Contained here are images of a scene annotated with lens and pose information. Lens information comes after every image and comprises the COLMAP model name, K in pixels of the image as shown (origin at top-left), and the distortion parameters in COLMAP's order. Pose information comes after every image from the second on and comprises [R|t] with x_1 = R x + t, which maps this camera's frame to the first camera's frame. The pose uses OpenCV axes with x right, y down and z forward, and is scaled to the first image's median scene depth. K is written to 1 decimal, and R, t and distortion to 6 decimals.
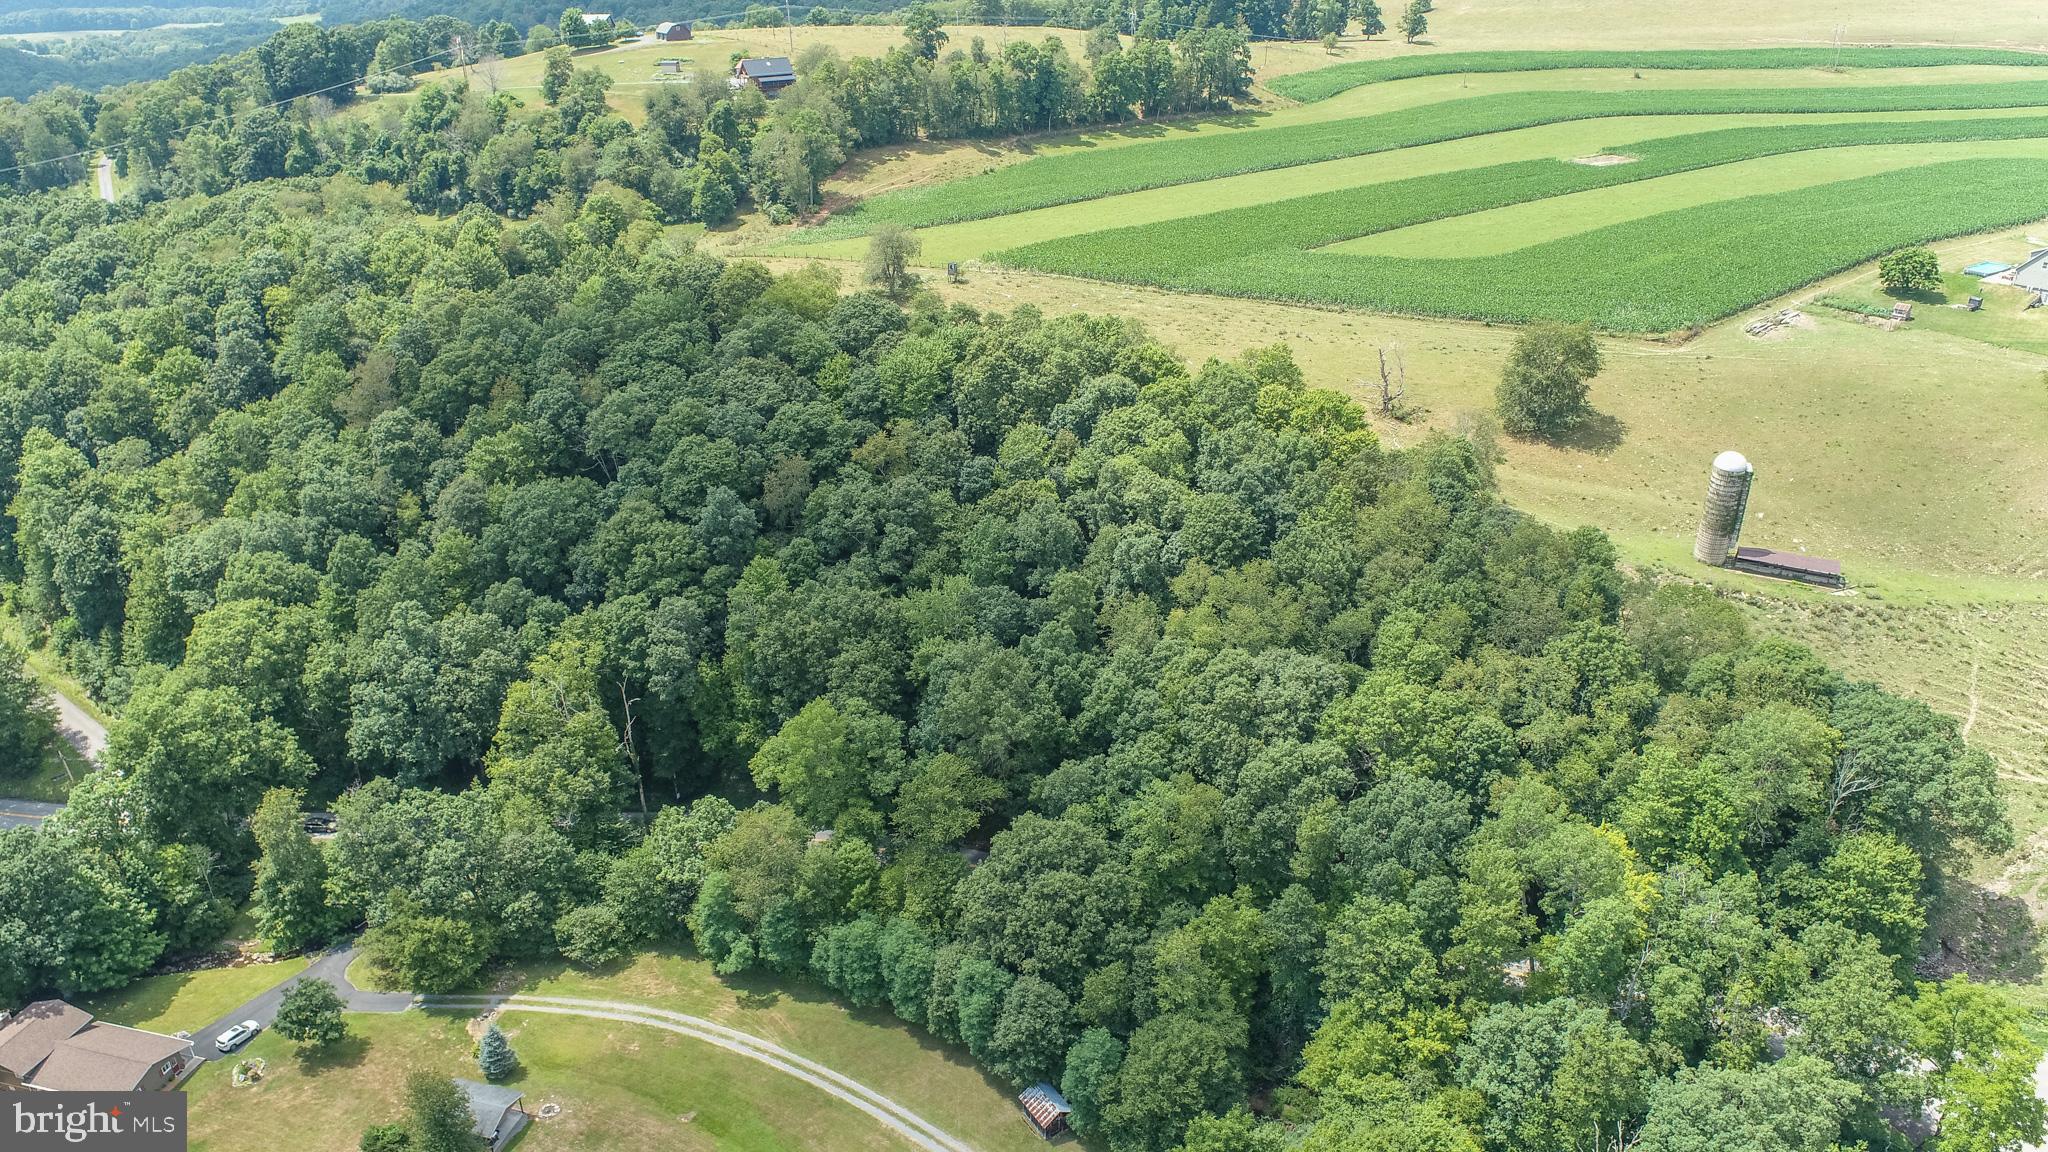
lens RADIAL K [[1385.8, 0, 1024.2], [0, 1385.8, 569.2], [0, 0, 1]] dist [-0.016242, 0.013498]
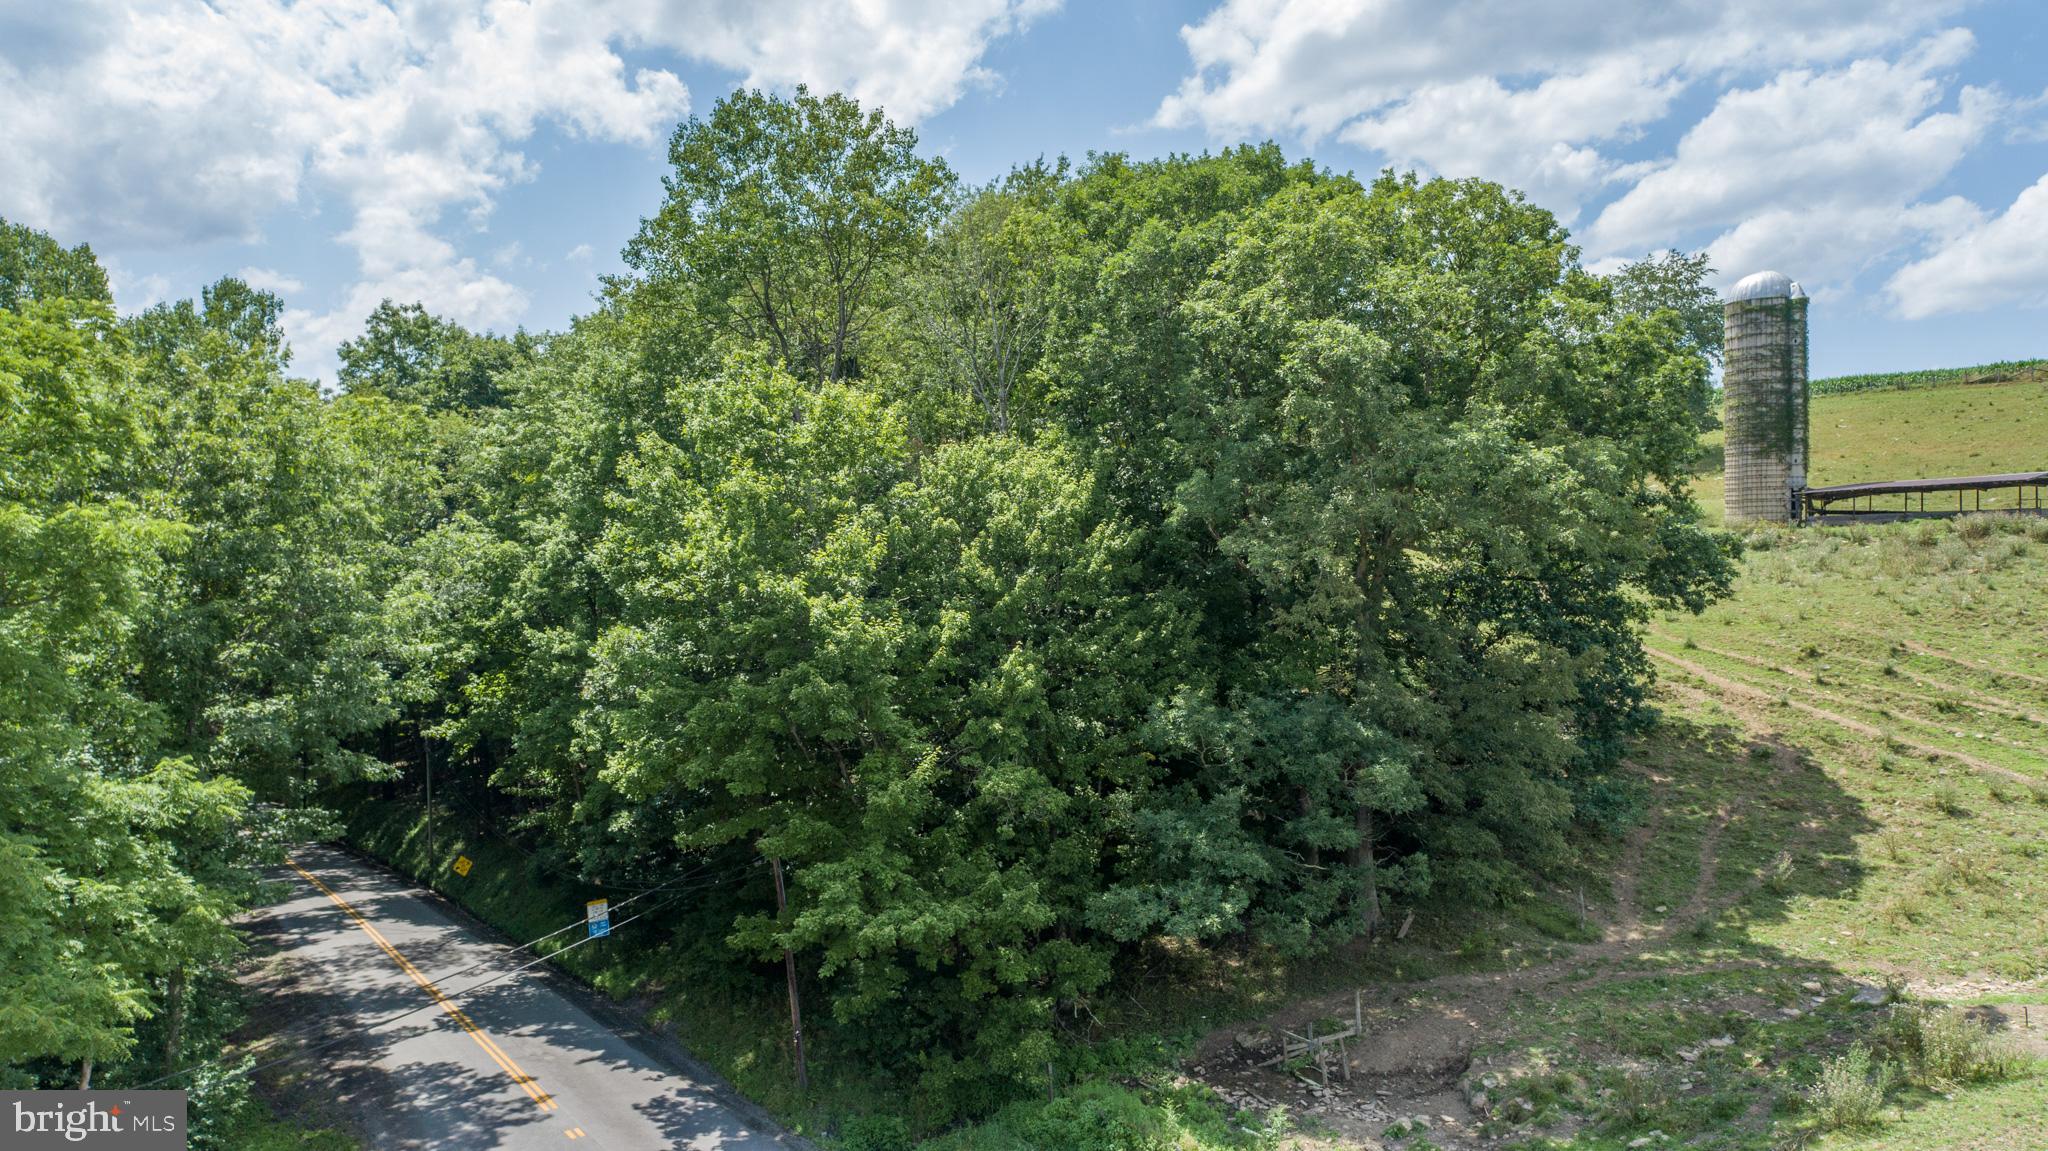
lens RADIAL K [[1385.8, 0, 1026.4], [0, 1385.8, 577.8], [0, 0, 1]] dist [-0.016242, 0.013498]
pose [[0.839851, 0.010285, -0.542720, 0.547110], [-0.239568, 0.904201, -0.353592, 0.223087], [0.487091, 0.426983, 0.761858, 0.565881]]
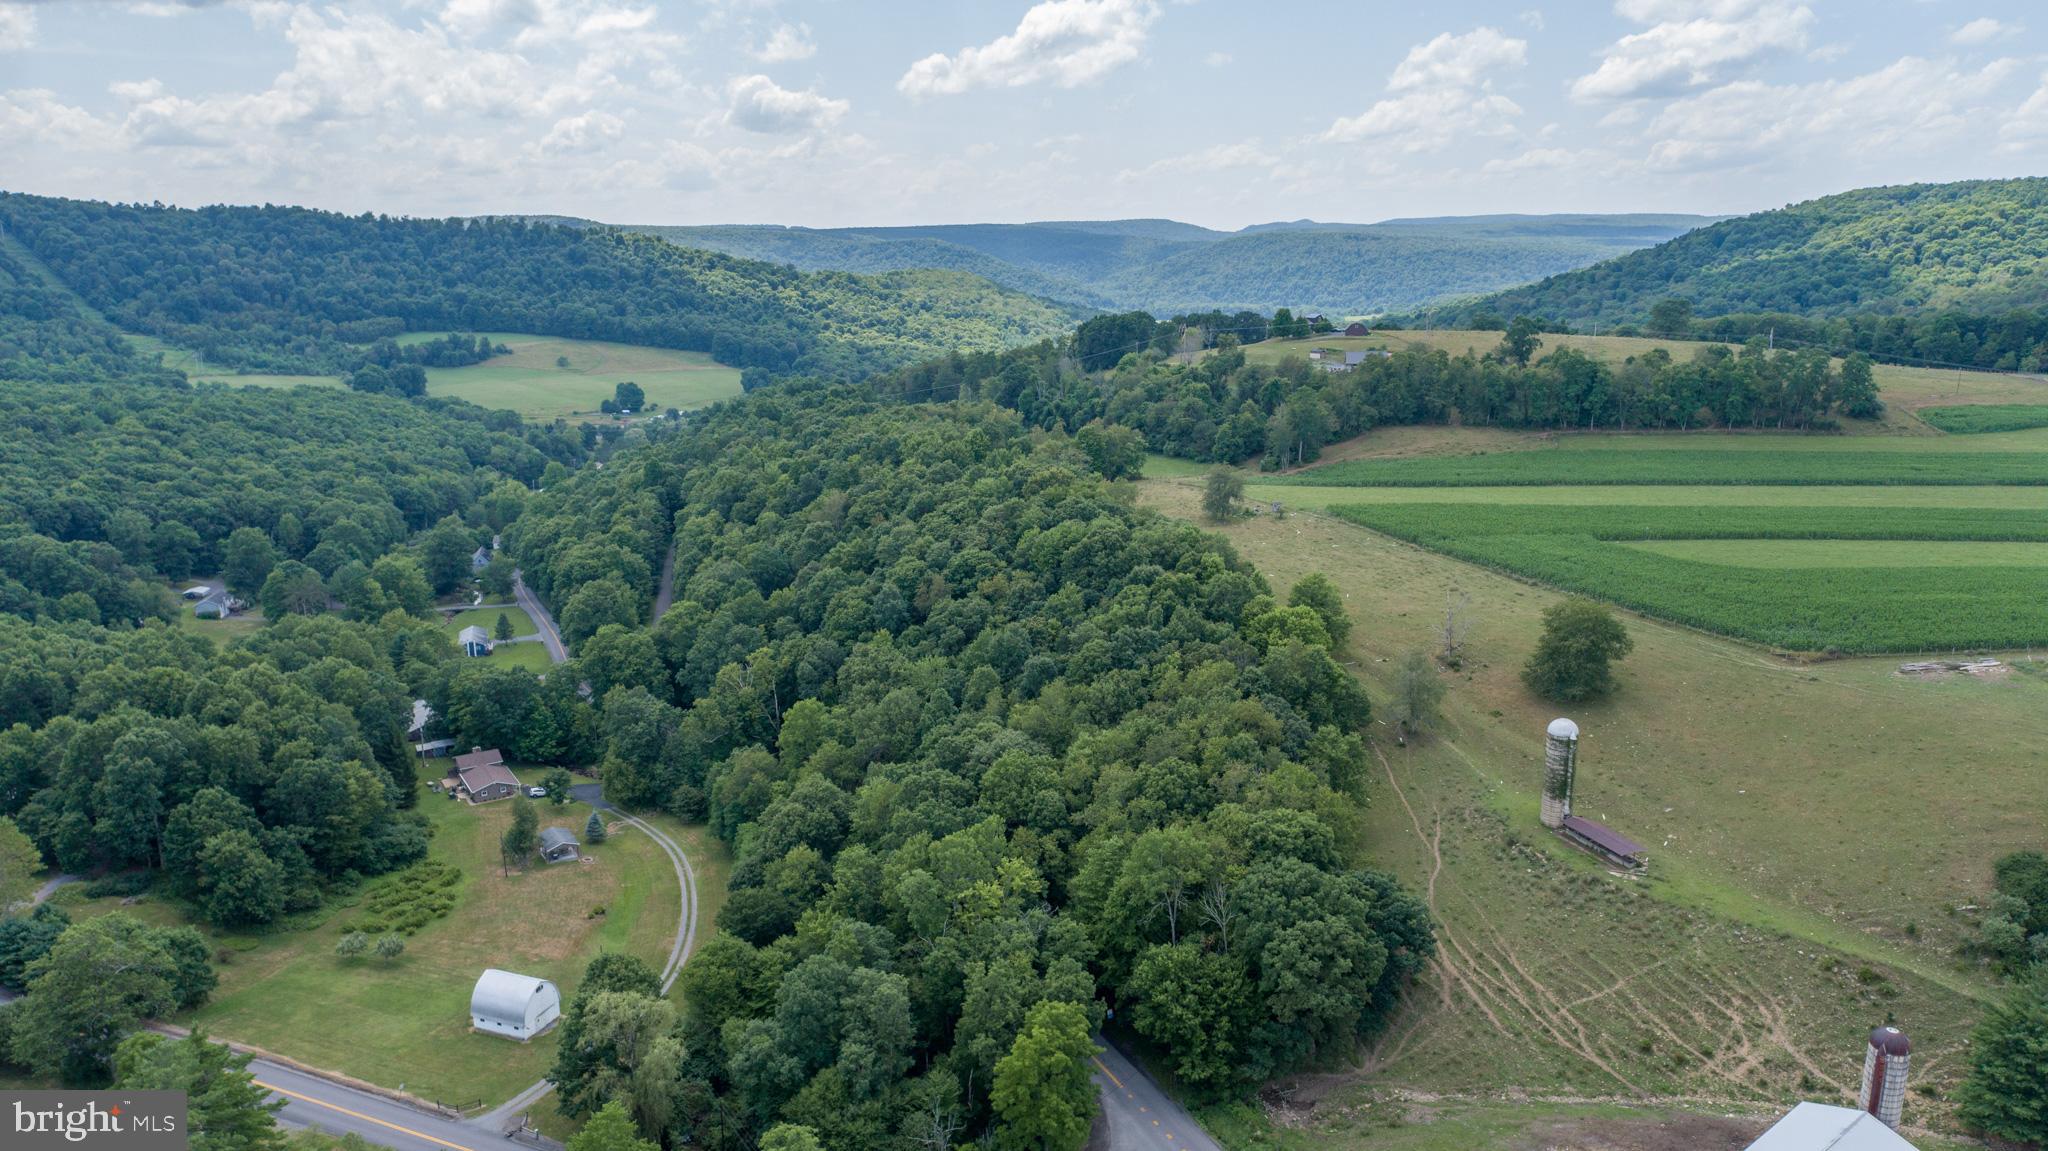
lens RADIAL K [[1385.8, 0, 1028.3], [0, 1385.8, 577.4], [0, 0, 1]] dist [-0.016242, 0.013498]
pose [[0.734943, 0.161895, -0.658521, 0.873667], [-0.289441, 0.953075, -0.088721, 0.024257], [0.613256, 0.255808, 0.747315, -0.066568]]
